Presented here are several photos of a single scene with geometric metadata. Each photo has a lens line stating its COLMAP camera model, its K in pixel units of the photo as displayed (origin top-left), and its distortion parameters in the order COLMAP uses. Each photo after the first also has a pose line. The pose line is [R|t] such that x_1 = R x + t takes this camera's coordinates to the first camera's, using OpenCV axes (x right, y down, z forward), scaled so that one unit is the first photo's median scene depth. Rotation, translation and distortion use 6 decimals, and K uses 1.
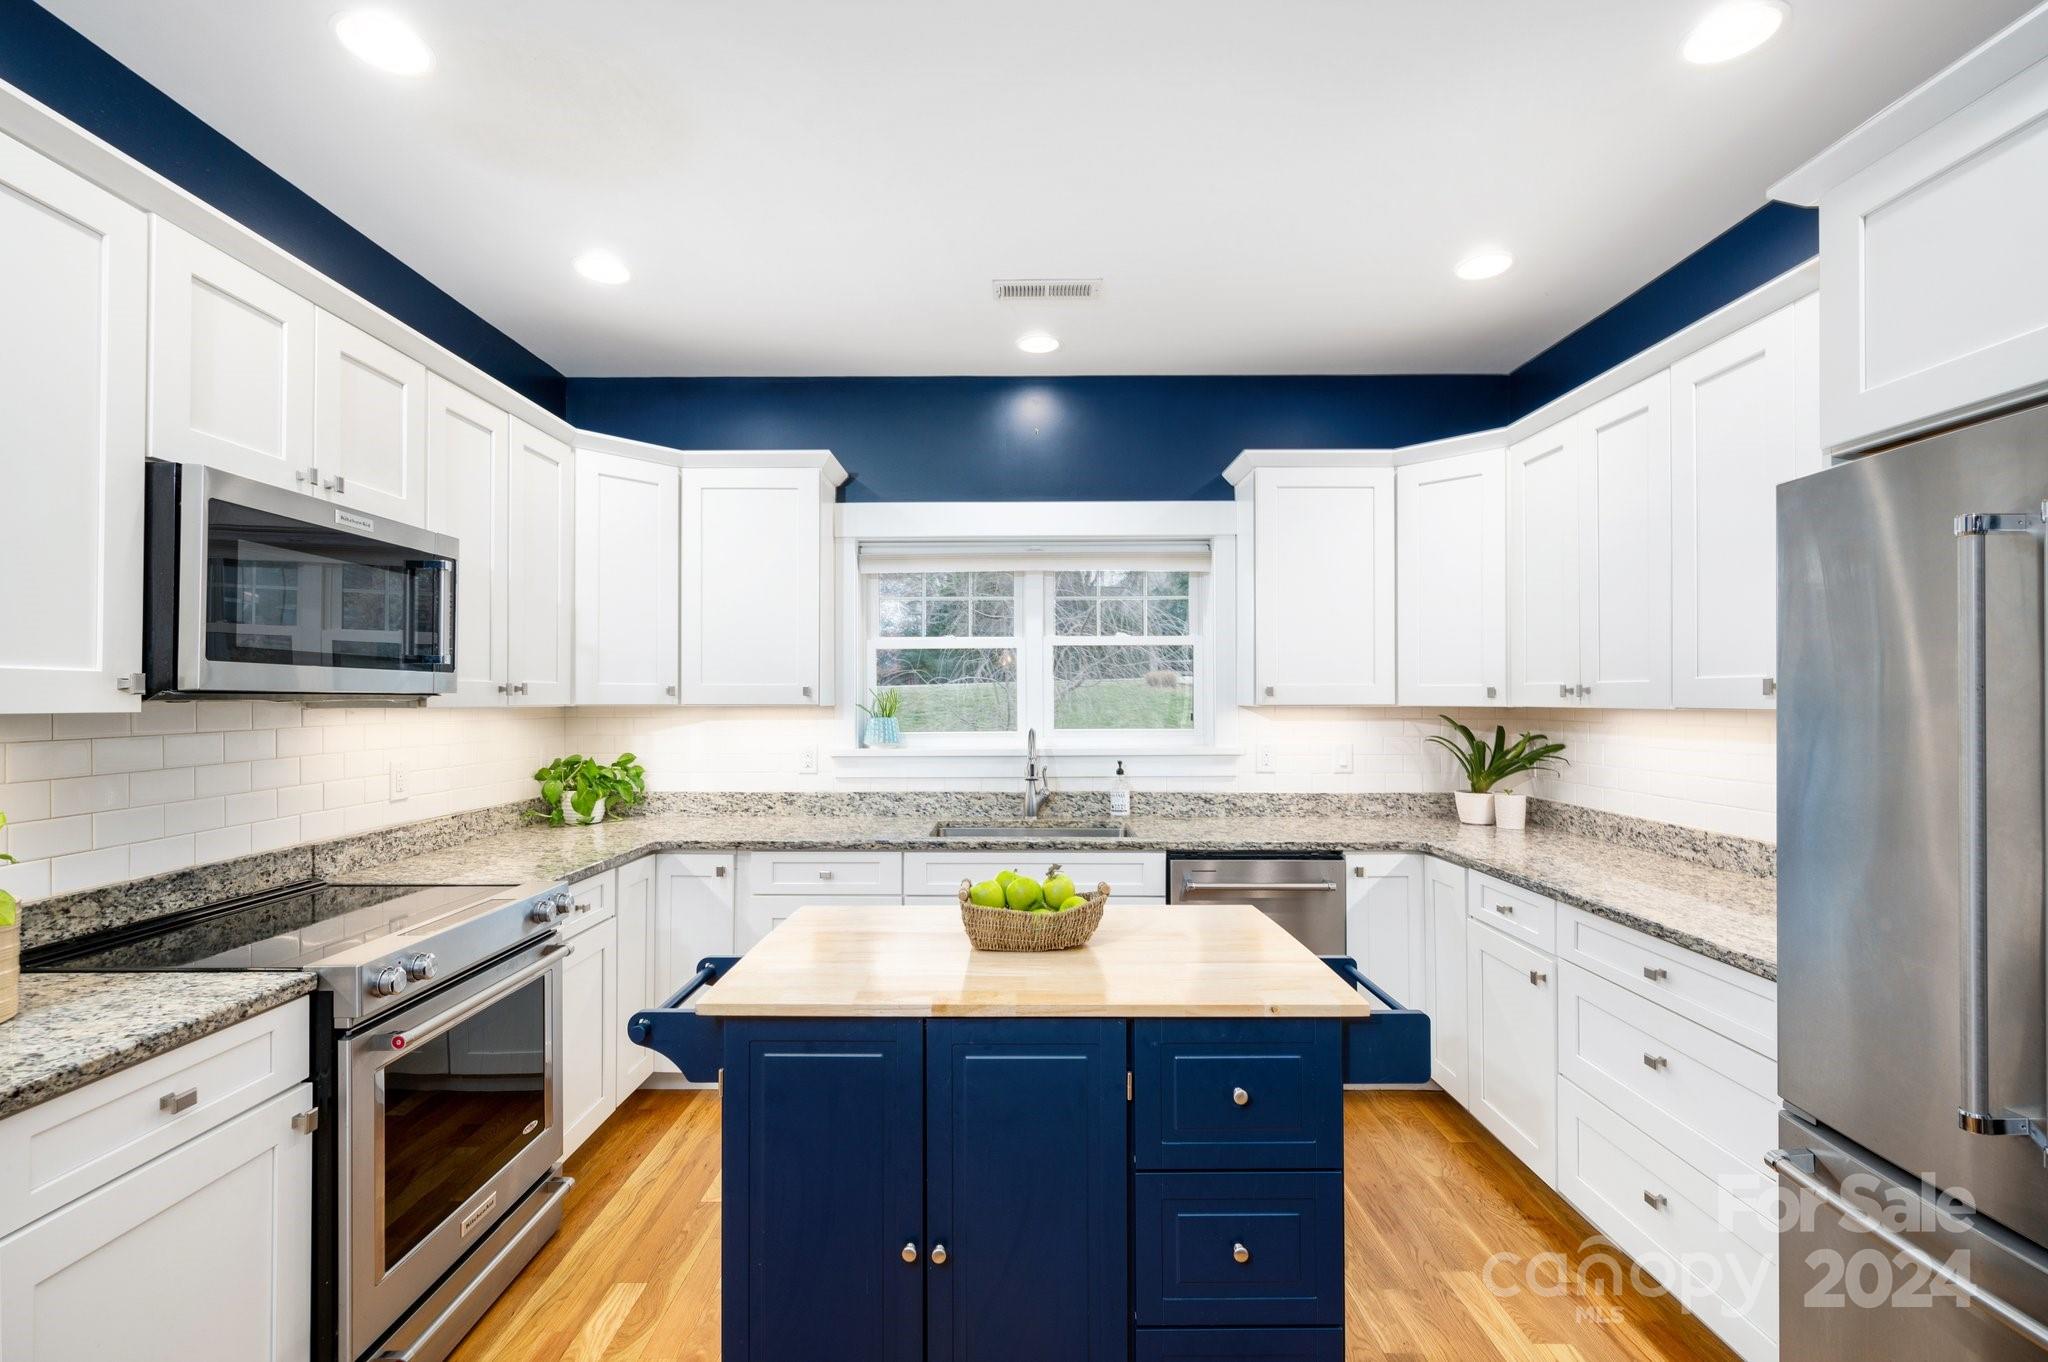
lens RADIAL K [[890.0, 0, 1014.3], [0, 890.0, 699.7], [0, 0, 1]] dist [-0.000671, 0.000737]
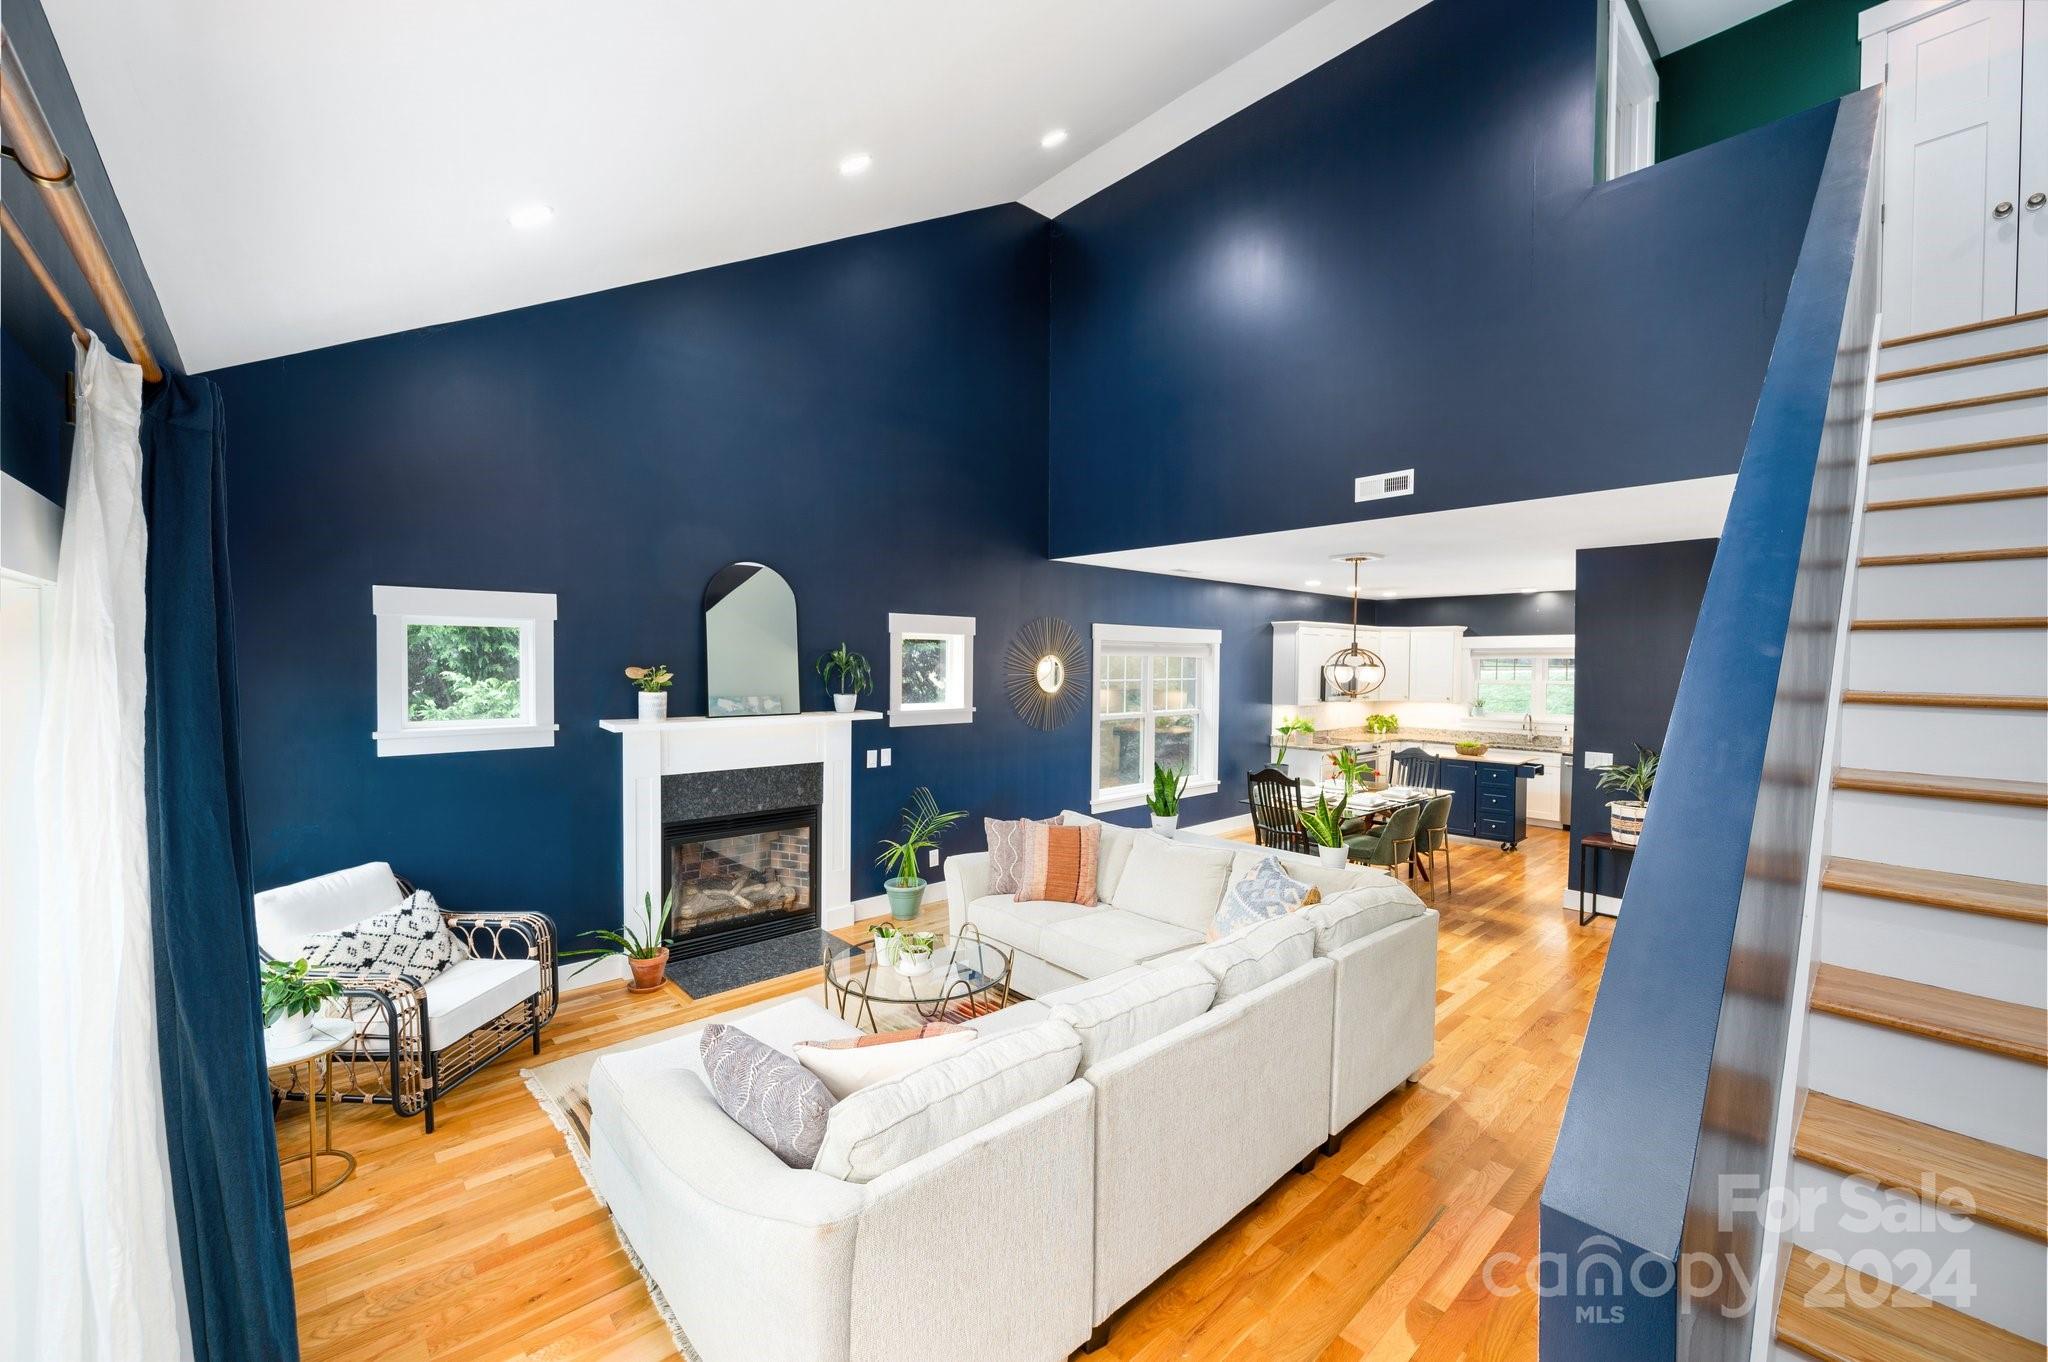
lens RADIAL K [[802.8, 0, 1014.0], [0, 802.8, 682.1], [0, 0, 1]] dist [0.000530, -0.000021]
pose [[0.673140, 0.026500, -0.739040, 0.991363], [-0.005330, 0.999506, 0.030984, -0.173704], [0.739496, -0.016918, 0.672949, -2.475070]]
